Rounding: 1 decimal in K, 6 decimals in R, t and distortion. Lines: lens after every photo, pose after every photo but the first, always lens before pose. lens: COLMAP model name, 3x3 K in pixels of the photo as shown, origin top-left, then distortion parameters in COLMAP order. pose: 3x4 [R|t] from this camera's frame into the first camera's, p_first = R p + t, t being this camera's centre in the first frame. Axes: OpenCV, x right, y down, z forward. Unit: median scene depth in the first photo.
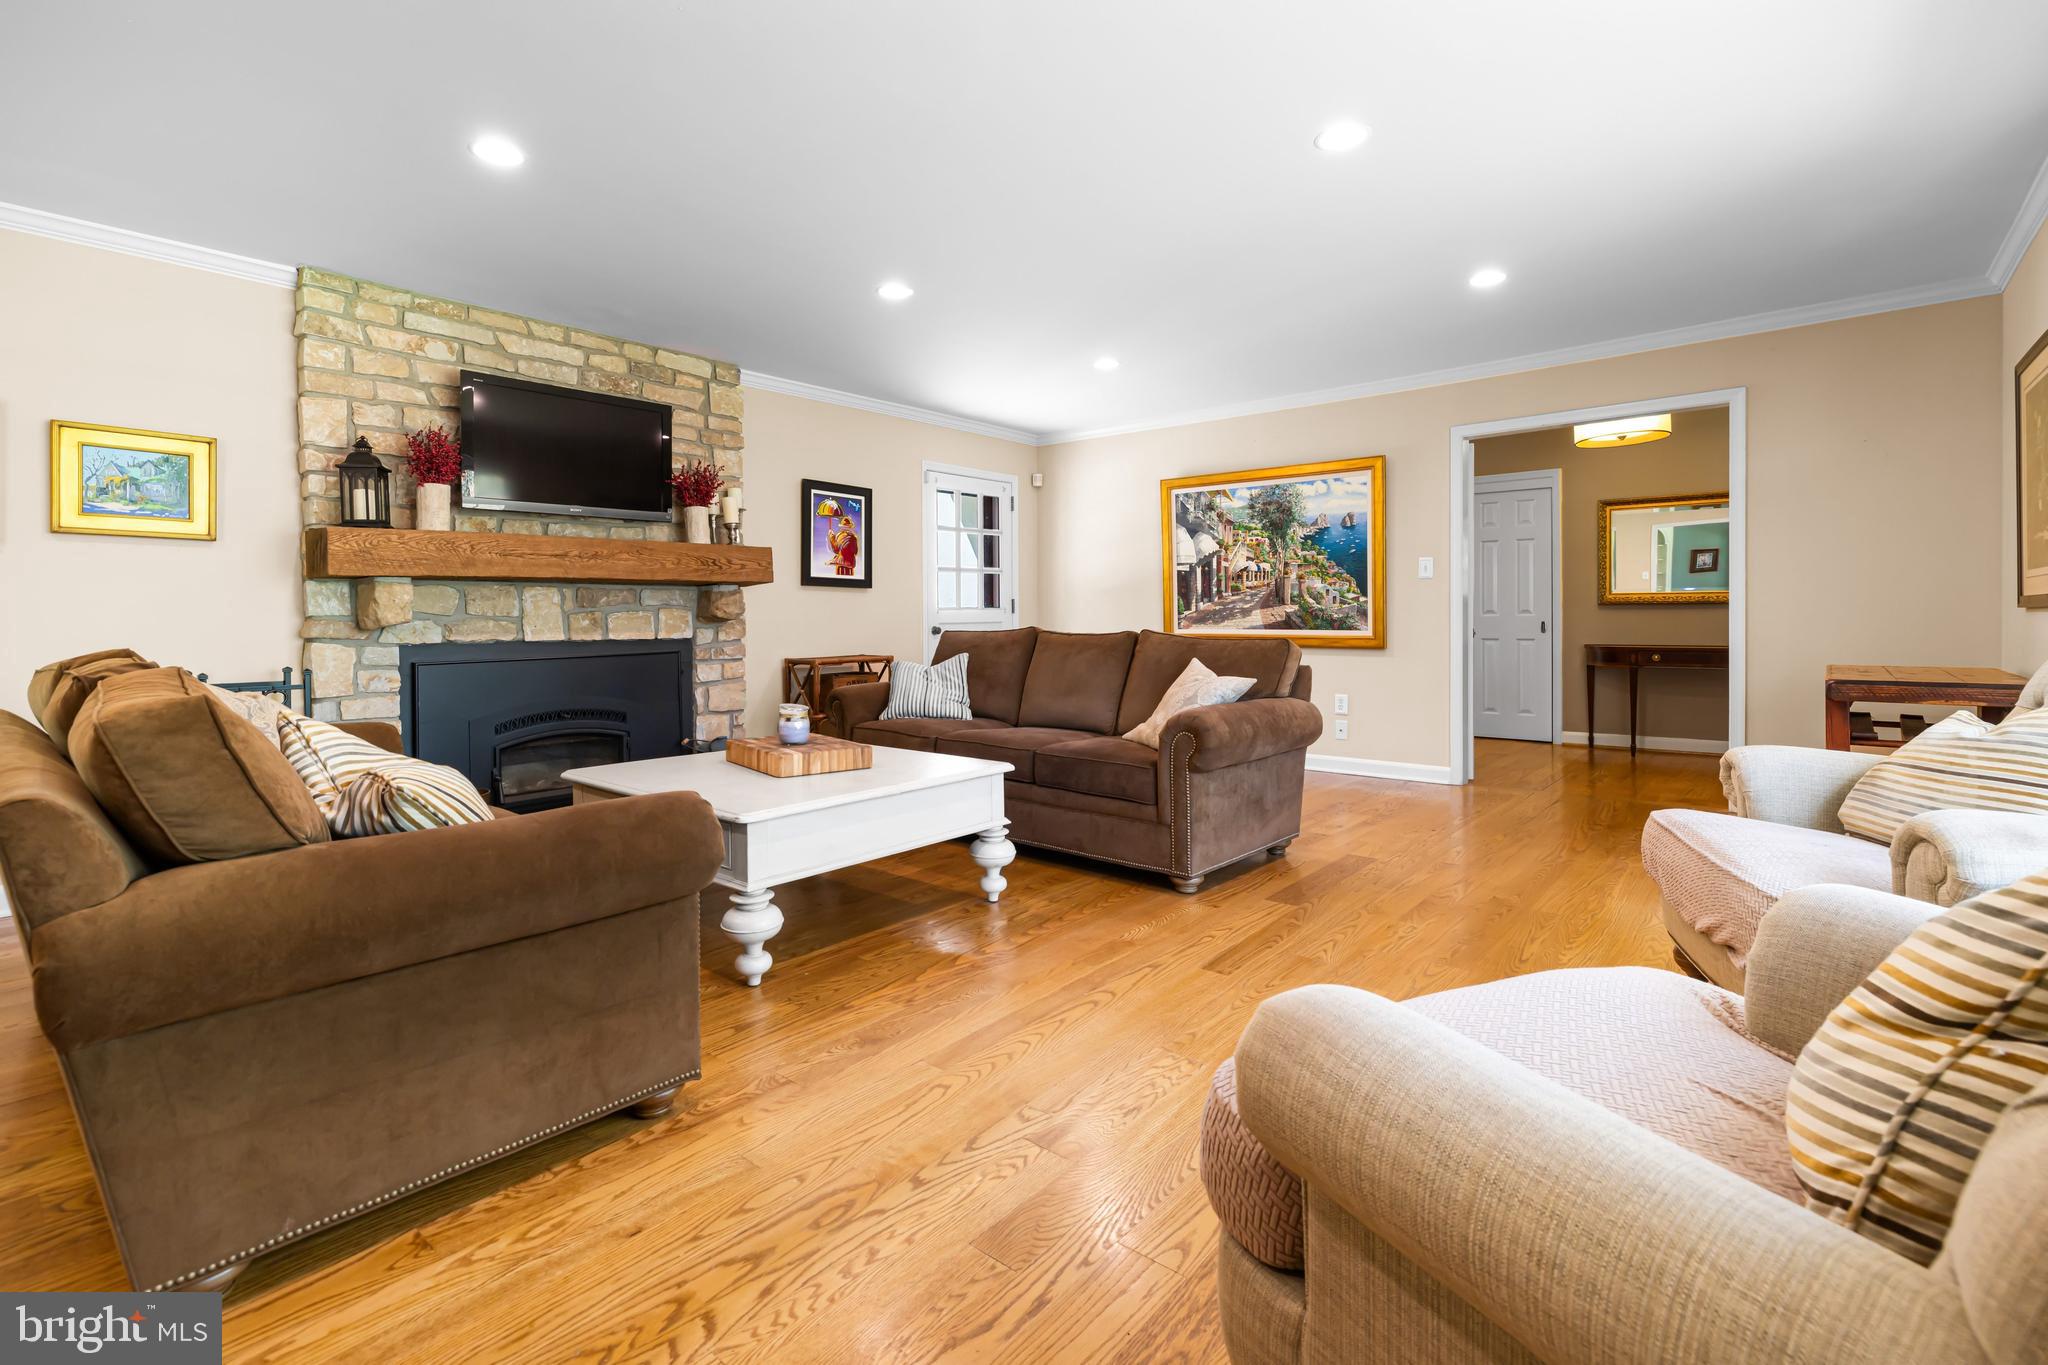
lens RADIAL K [[936.5, 0, 1043.8], [0, 936.5, 628.4], [0, 0, 1]] dist [0.000829, 0.000837]
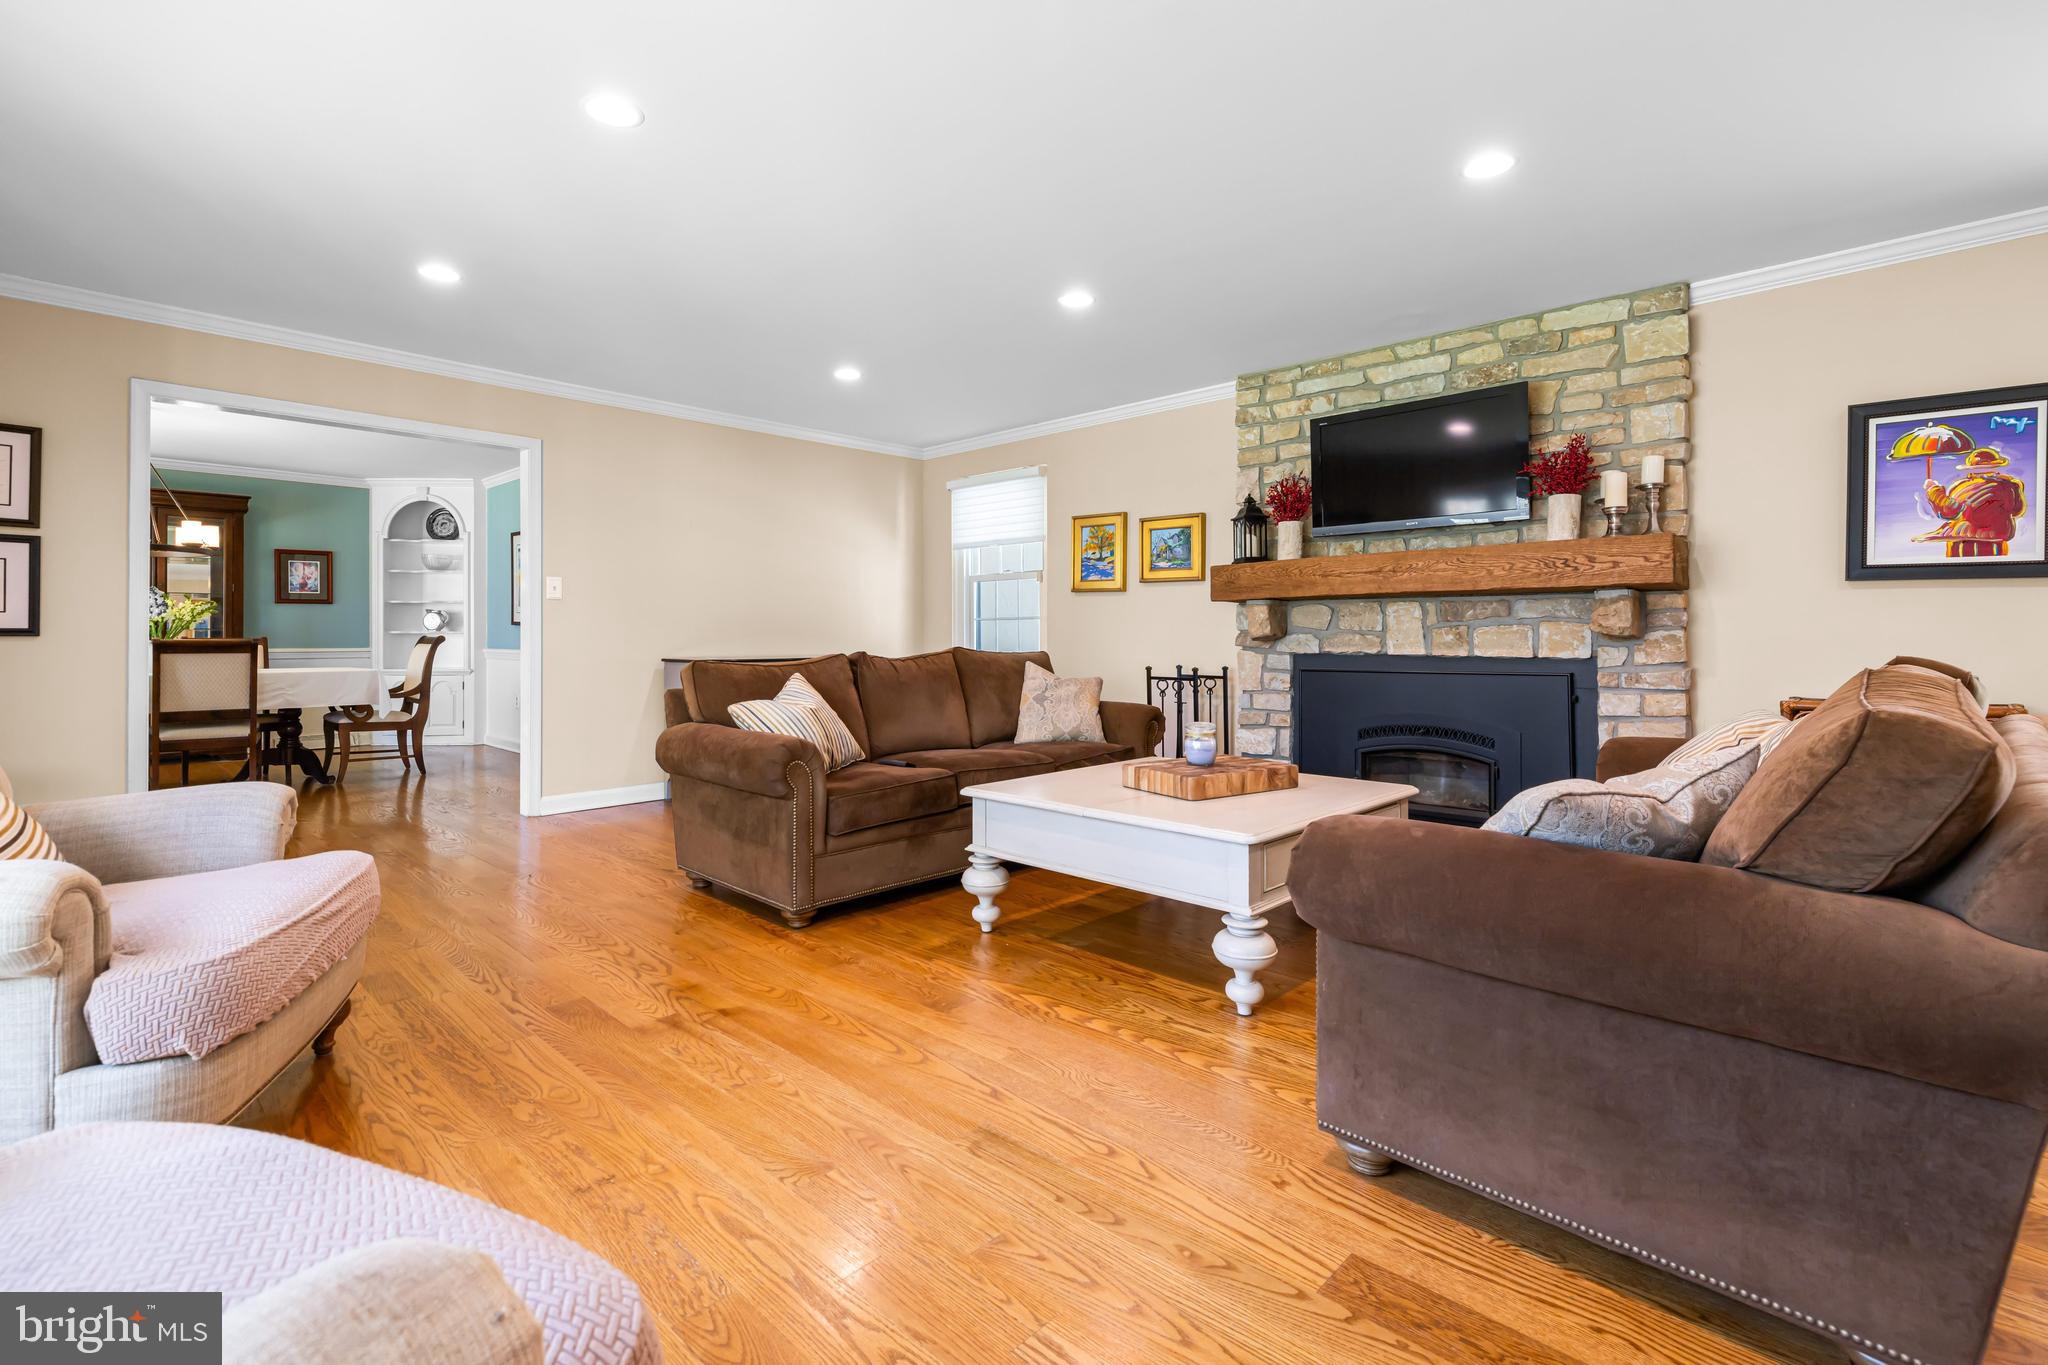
lens RADIAL K [[936.5, 0, 973.6], [0, 936.5, 632.3], [0, 0, 1]] dist [0.000829, 0.000837]
pose [[-0.103391, 0.004611, -0.994630, 0.507116], [-0.011566, 0.999916, 0.005838, -0.011114], [0.994574, 0.012107, -0.103329, 0.611674]]
